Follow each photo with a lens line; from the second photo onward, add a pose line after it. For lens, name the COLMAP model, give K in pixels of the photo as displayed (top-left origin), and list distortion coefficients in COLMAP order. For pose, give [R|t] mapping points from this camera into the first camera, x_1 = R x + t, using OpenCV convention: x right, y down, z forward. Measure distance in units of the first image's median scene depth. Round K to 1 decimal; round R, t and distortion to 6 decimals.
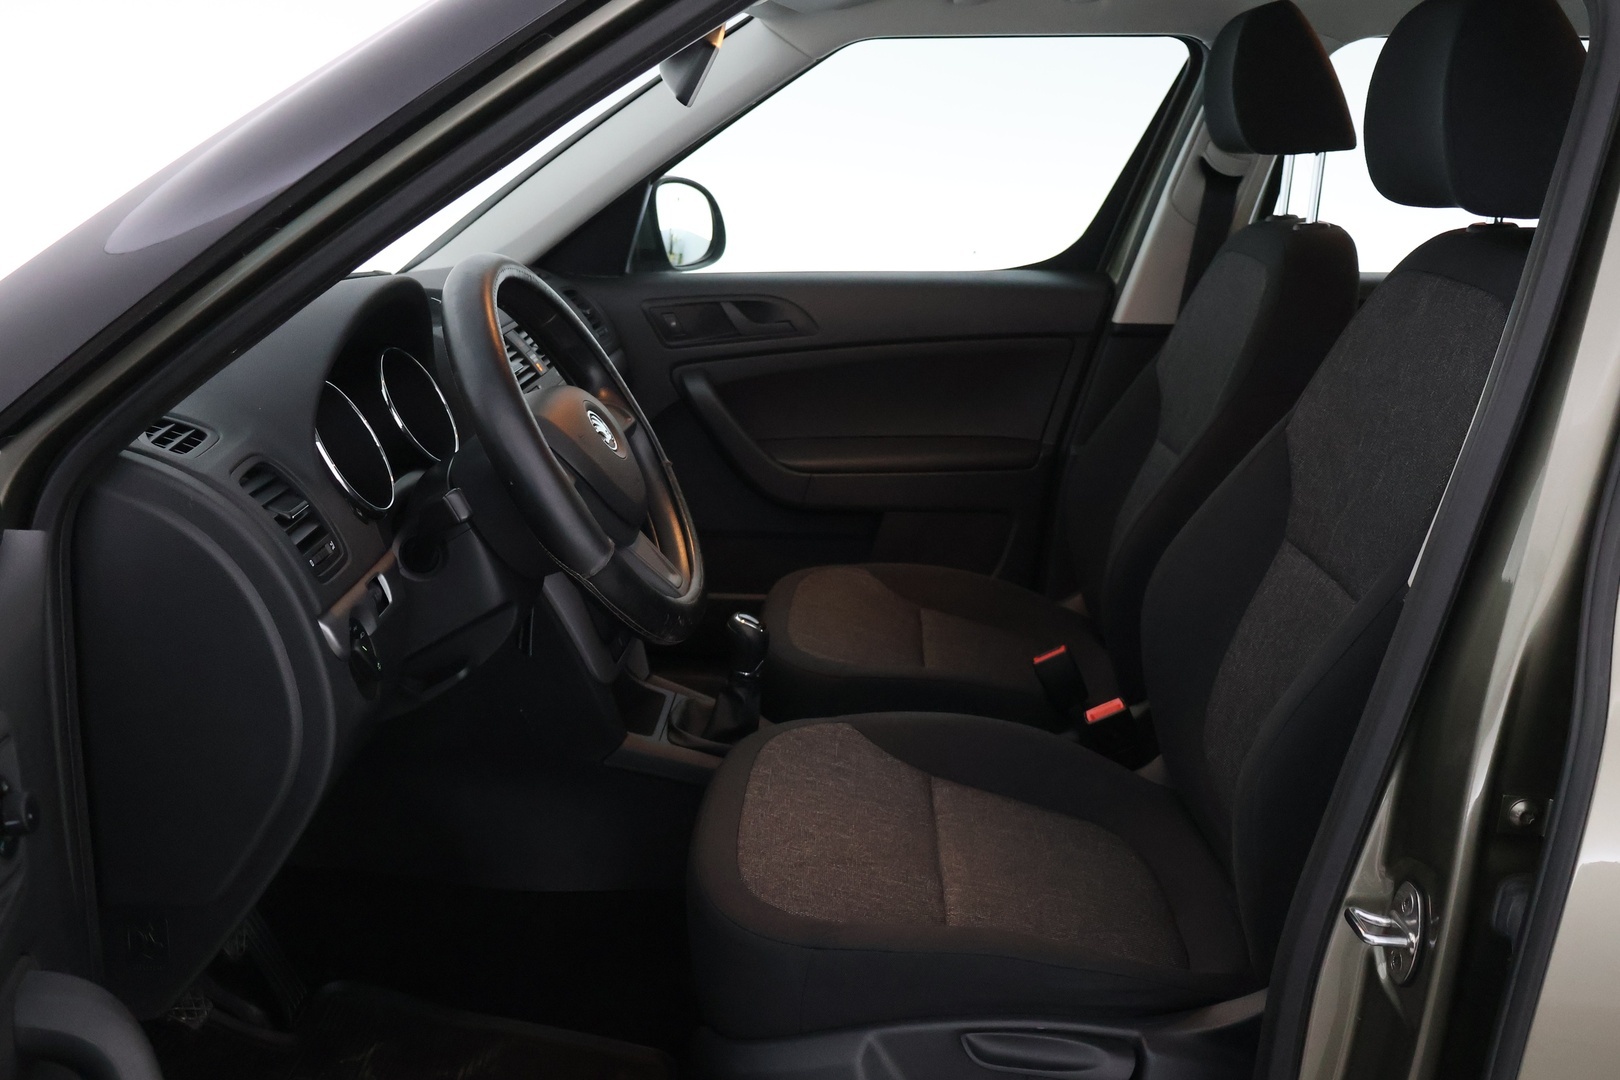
lens RADIAL K [[1588.6, 0, 810.0], [0, 1588.6, 540.0], [0, 0, 1]] dist [-0.007172, -0.004691]
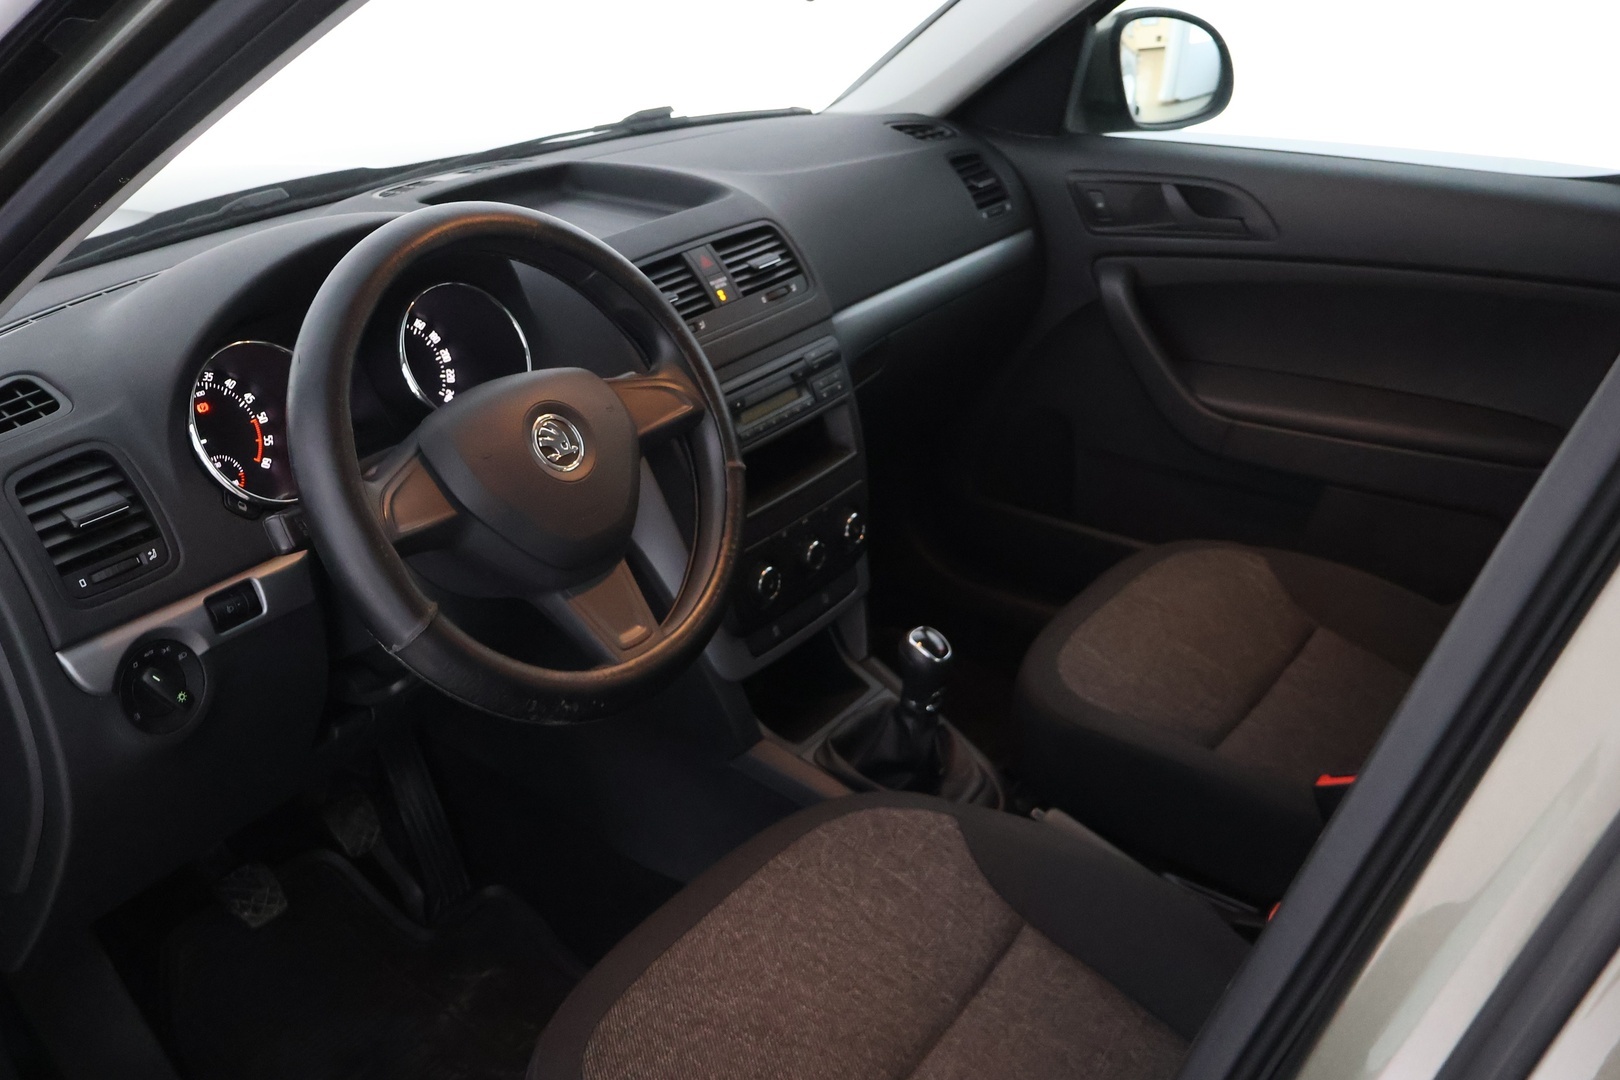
lens RADIAL K [[1588.6, 0, 810.0], [0, 1588.6, 540.0], [0, 0, 1]] dist [-0.007172, -0.004691]
pose [[0.843689, 0.224788, -0.487504, 0.220385], [-0.135982, 0.967981, 0.211002, -0.121228], [0.519325, -0.111728, 0.847241, 0.223516]]
